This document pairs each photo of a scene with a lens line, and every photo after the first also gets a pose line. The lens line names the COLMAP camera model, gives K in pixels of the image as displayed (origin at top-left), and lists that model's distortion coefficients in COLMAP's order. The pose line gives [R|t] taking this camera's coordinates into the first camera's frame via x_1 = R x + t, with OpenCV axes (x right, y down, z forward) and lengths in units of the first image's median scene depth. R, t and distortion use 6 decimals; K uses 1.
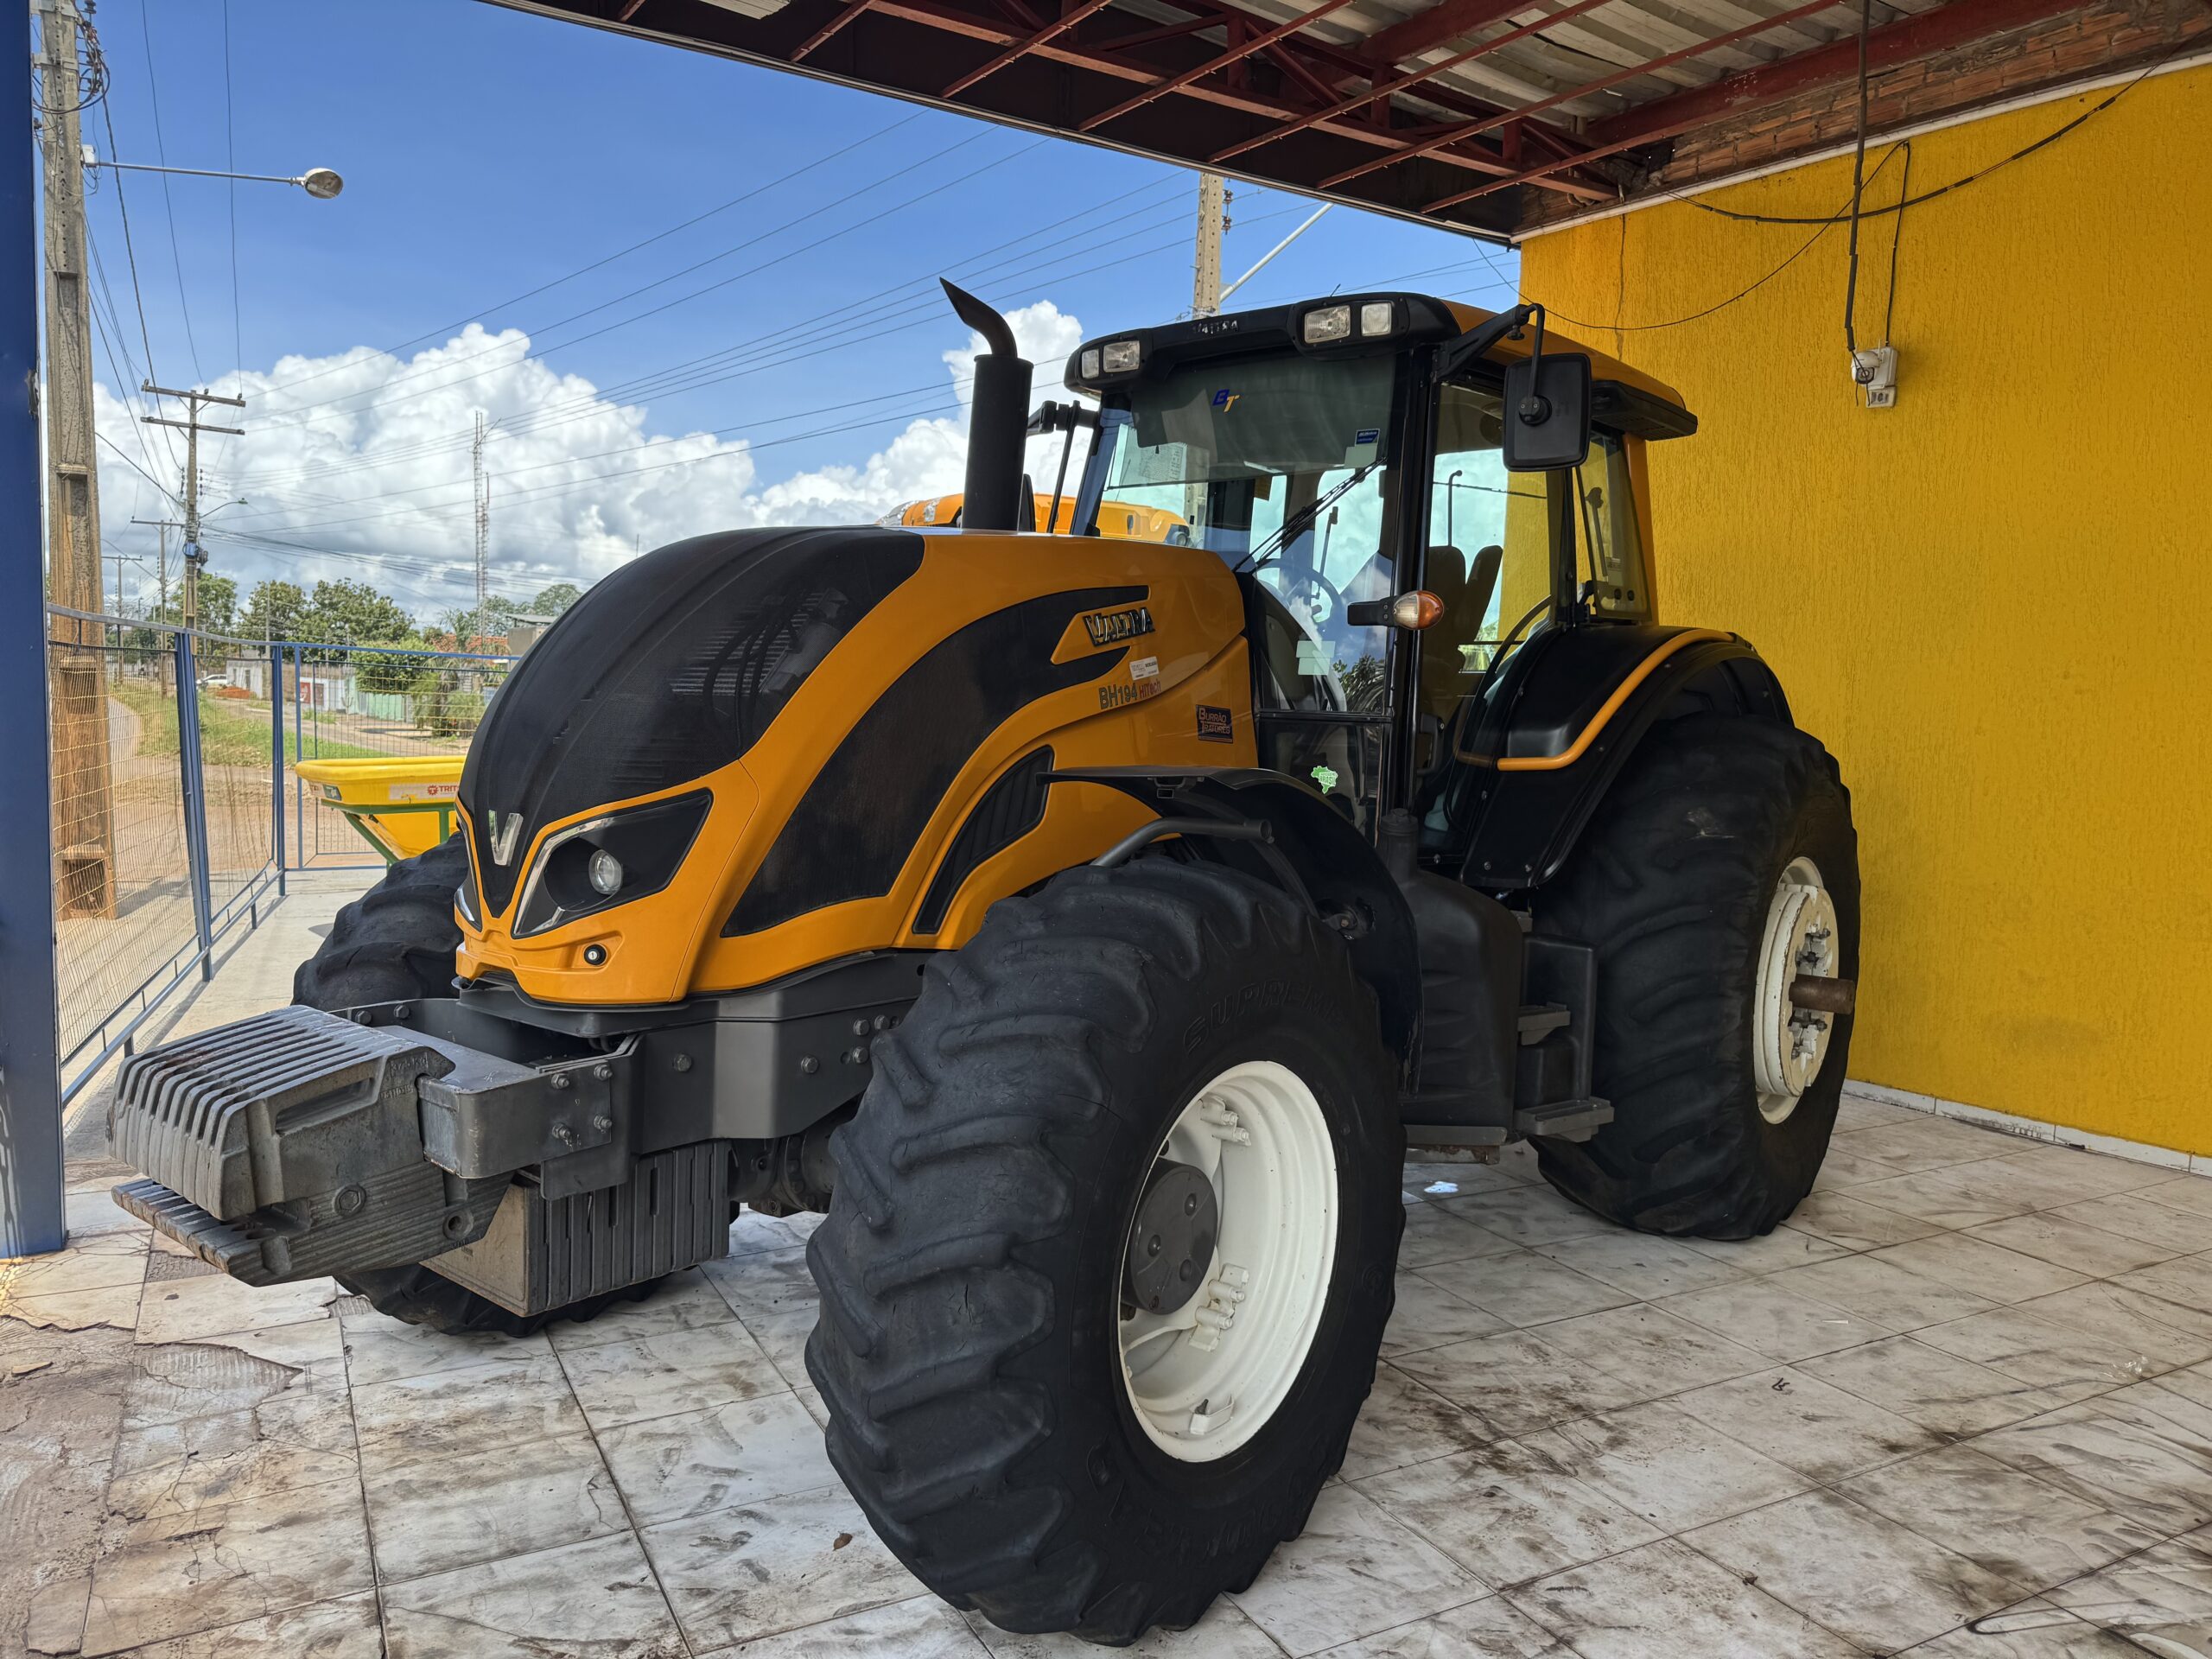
lens RADIAL K [[1571.2, 0, 1106.0], [0, 1571.2, 829.5], [0, 0, 1]] dist [0.014161, -0.020257]
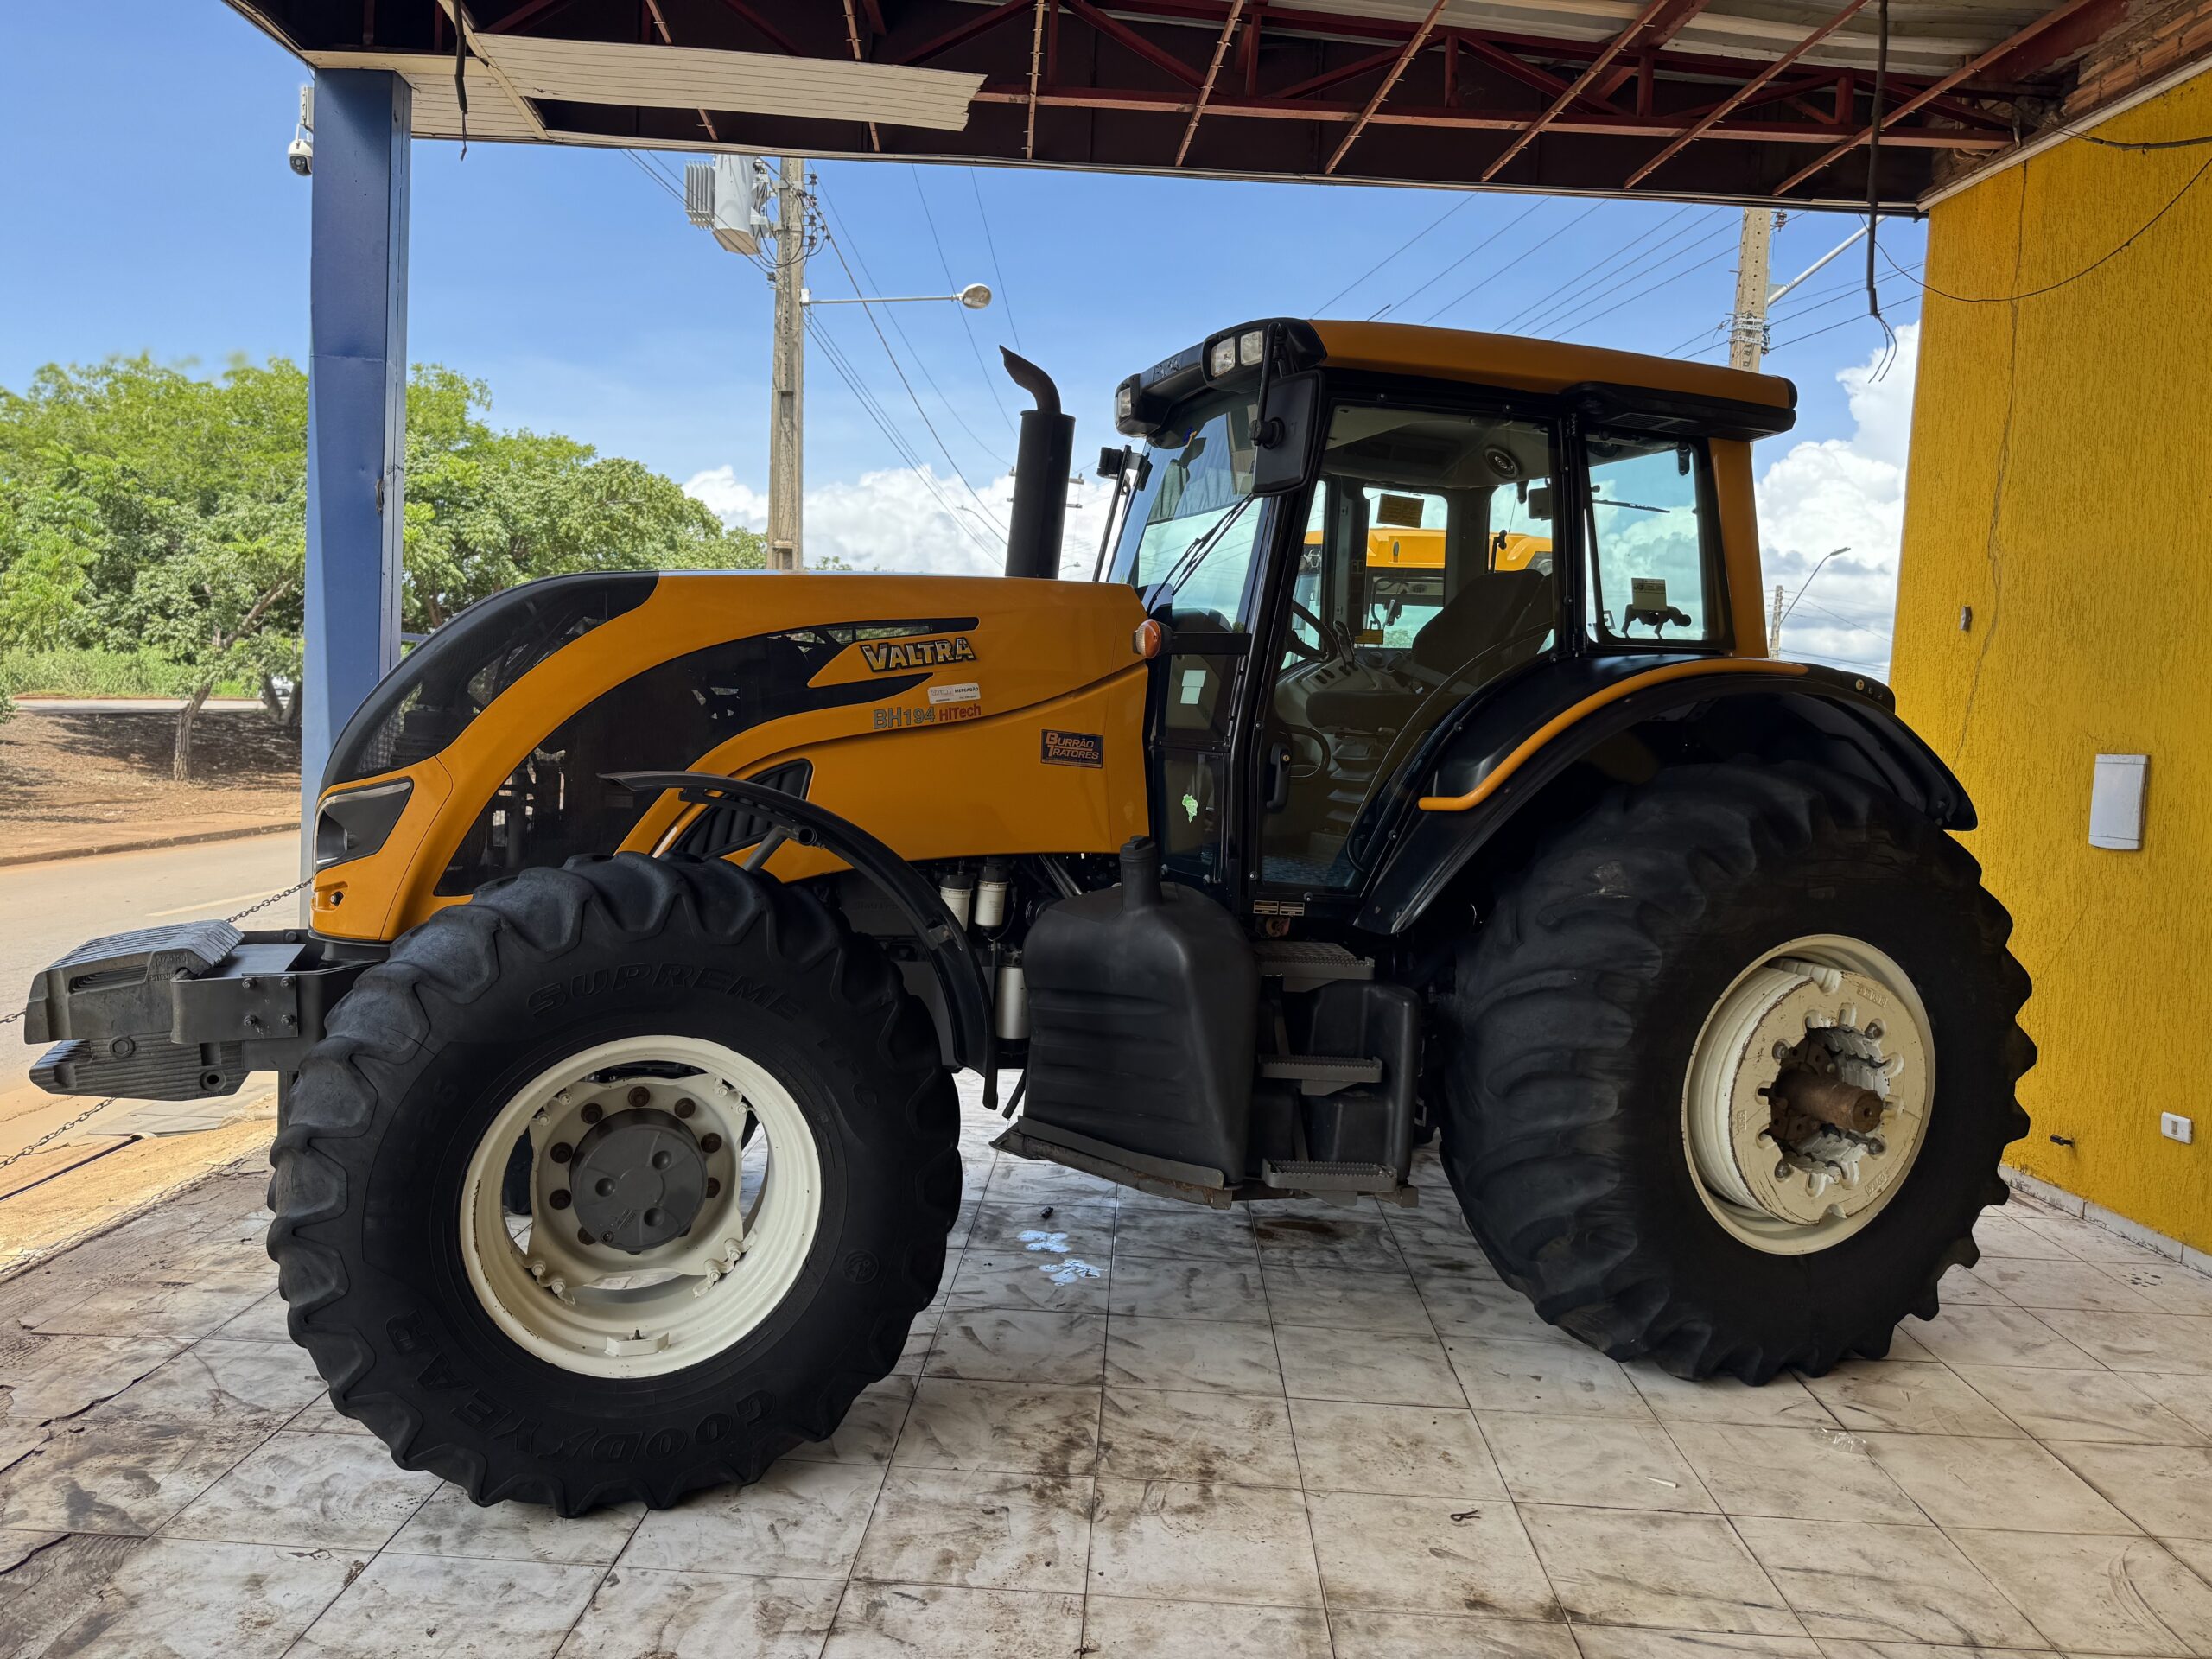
lens RADIAL K [[1570.4, 0, 1122.0], [0, 1570.4, 822.3], [0, 0, 1]] dist [0.018664, -0.025750]
pose [[0.863914, 0.048996, -0.501250, 0.617063], [-0.065009, 0.997779, -0.014513, -0.005614], [0.499426, 0.045124, 0.865181, 0.118673]]
